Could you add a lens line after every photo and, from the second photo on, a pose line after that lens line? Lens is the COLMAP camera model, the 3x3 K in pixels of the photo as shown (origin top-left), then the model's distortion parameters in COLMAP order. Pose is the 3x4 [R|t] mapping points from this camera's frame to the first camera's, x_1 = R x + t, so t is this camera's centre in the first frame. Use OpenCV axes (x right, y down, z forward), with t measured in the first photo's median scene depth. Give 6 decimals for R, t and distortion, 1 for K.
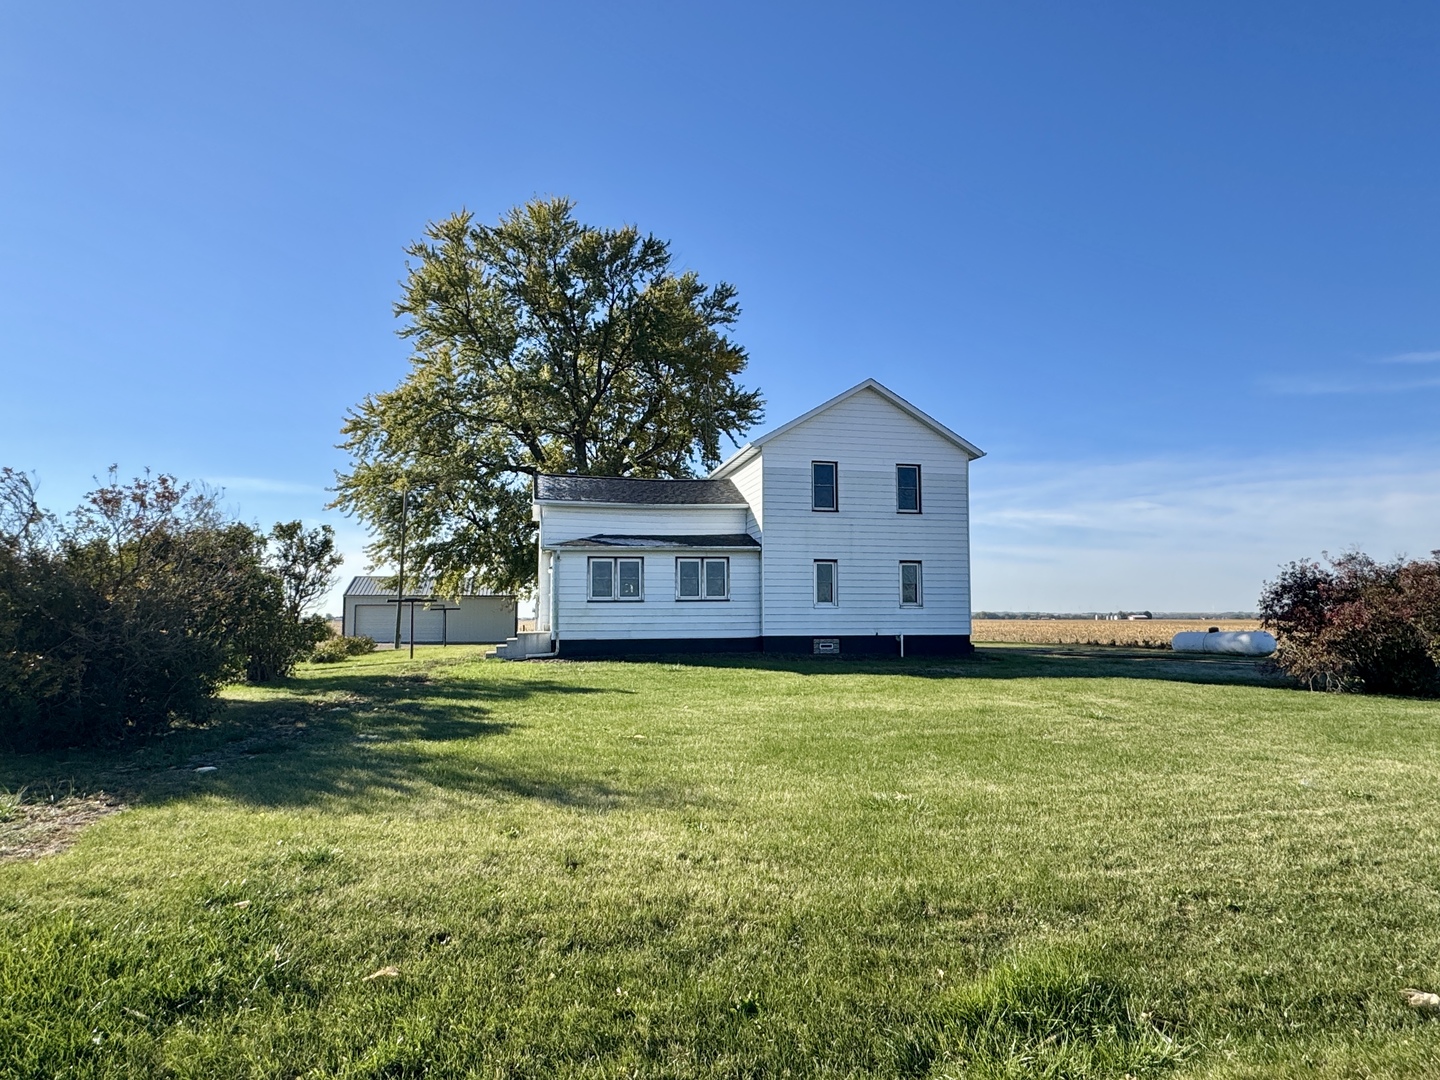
lens RADIAL K [[895.9, 0, 720.0], [0, 895.9, 540.0], [0, 0, 1]] dist [0.003228, 0.000321]
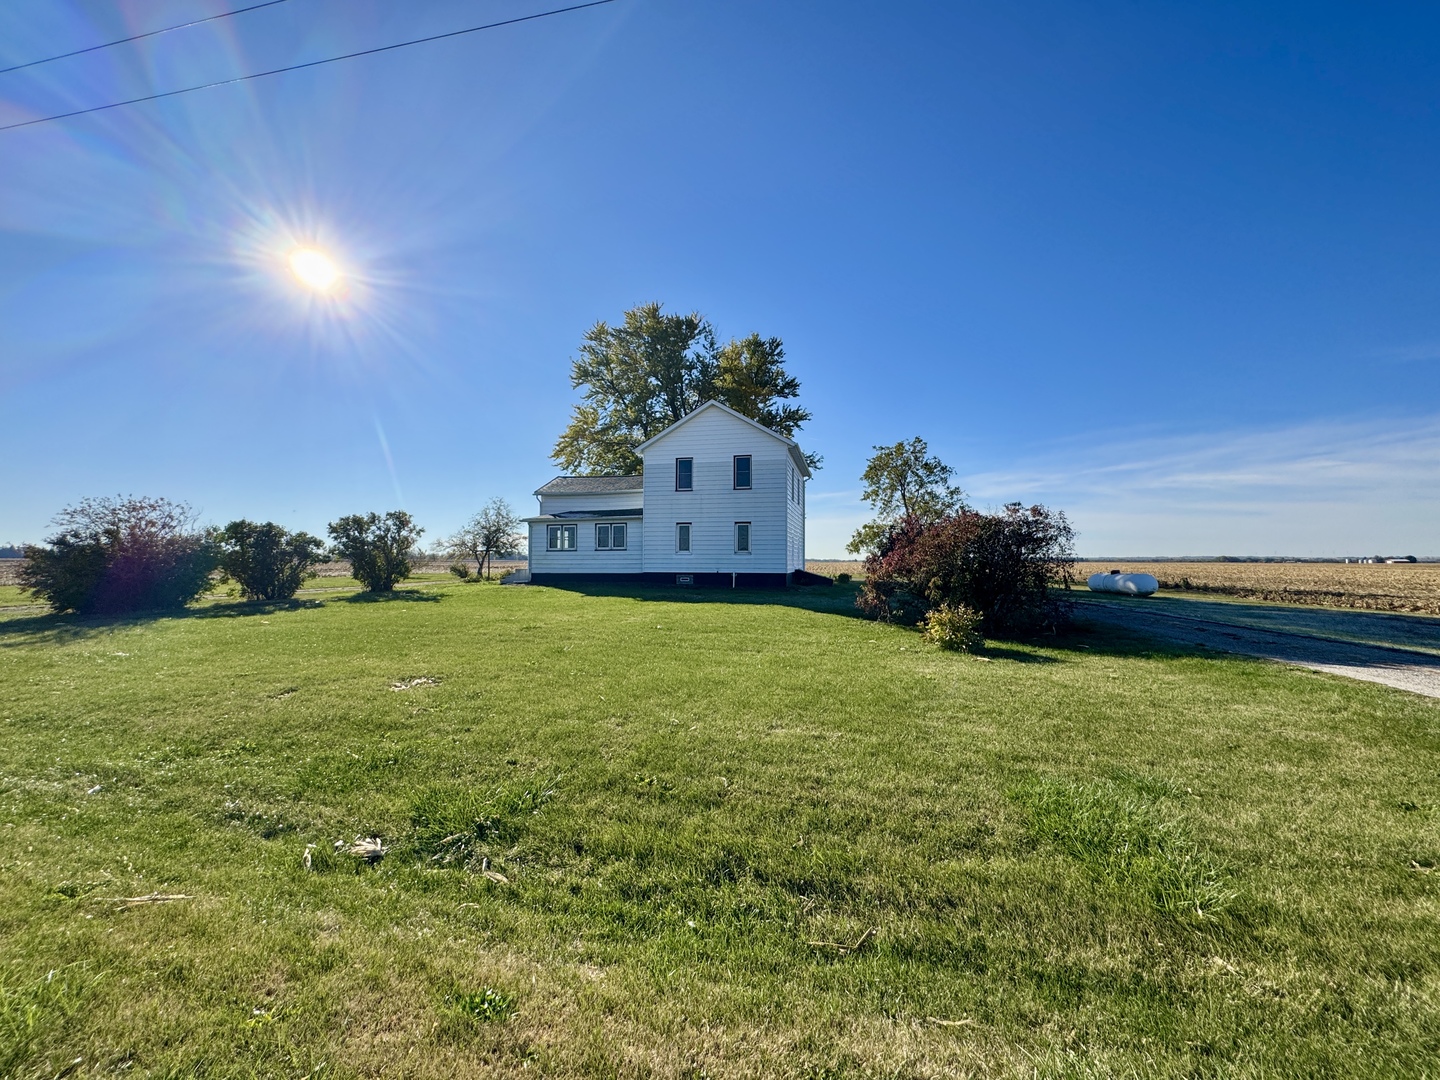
lens RADIAL K [[571.2, 0, 720.0], [0, 571.2, 540.0], [0, 0, 1]] dist [-0.001634, -0.000126]
pose [[0.909076, -0.012963, -0.416430, 0.564673], [0.034121, 0.998475, 0.043407, 0.010878], [0.415232, -0.053669, 0.908131, 0.142497]]
